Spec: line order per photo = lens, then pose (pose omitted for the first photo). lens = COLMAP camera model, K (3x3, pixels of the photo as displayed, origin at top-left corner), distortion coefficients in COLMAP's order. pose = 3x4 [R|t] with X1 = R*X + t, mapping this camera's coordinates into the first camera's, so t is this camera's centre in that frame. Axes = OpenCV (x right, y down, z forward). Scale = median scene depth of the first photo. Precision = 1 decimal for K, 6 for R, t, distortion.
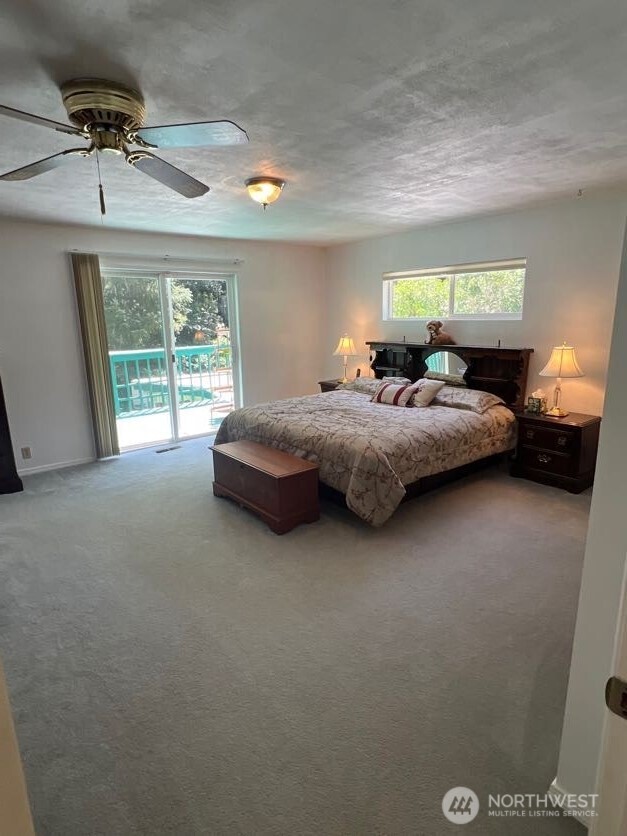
lens RADIAL K [[449.5, 0, 313.5], [0, 449.5, 418.0], [0, 0, 1]] dist [-0.000029, 0.000117]
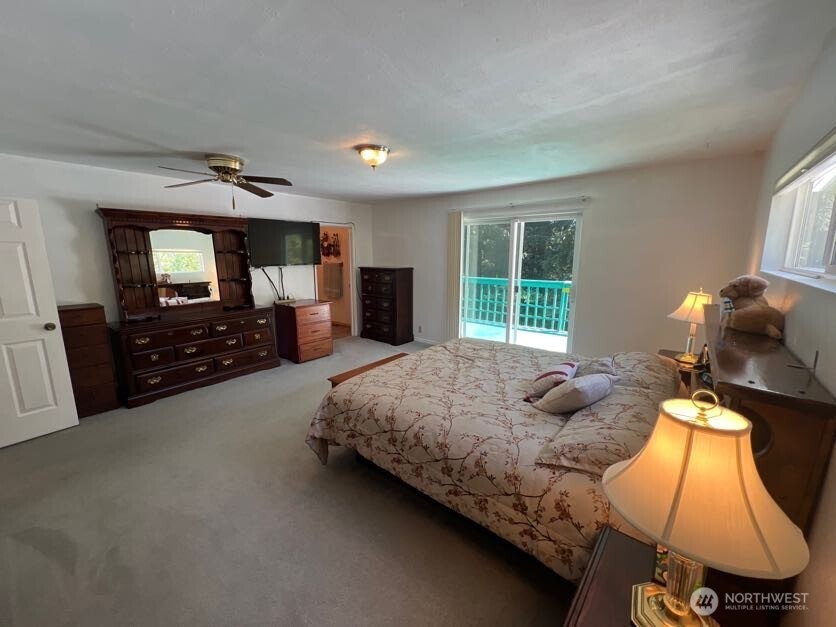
lens RADIAL K [[338.4, 0, 418.0], [0, 338.4, 313.5], [0, 0, 1]] dist [-0.001431, -0.000053]
pose [[0.201075, 0.198505, -0.959252, 0.683846], [-0.229427, 0.961559, 0.150890, -0.200629], [0.952330, 0.189738, 0.238888, 0.755746]]
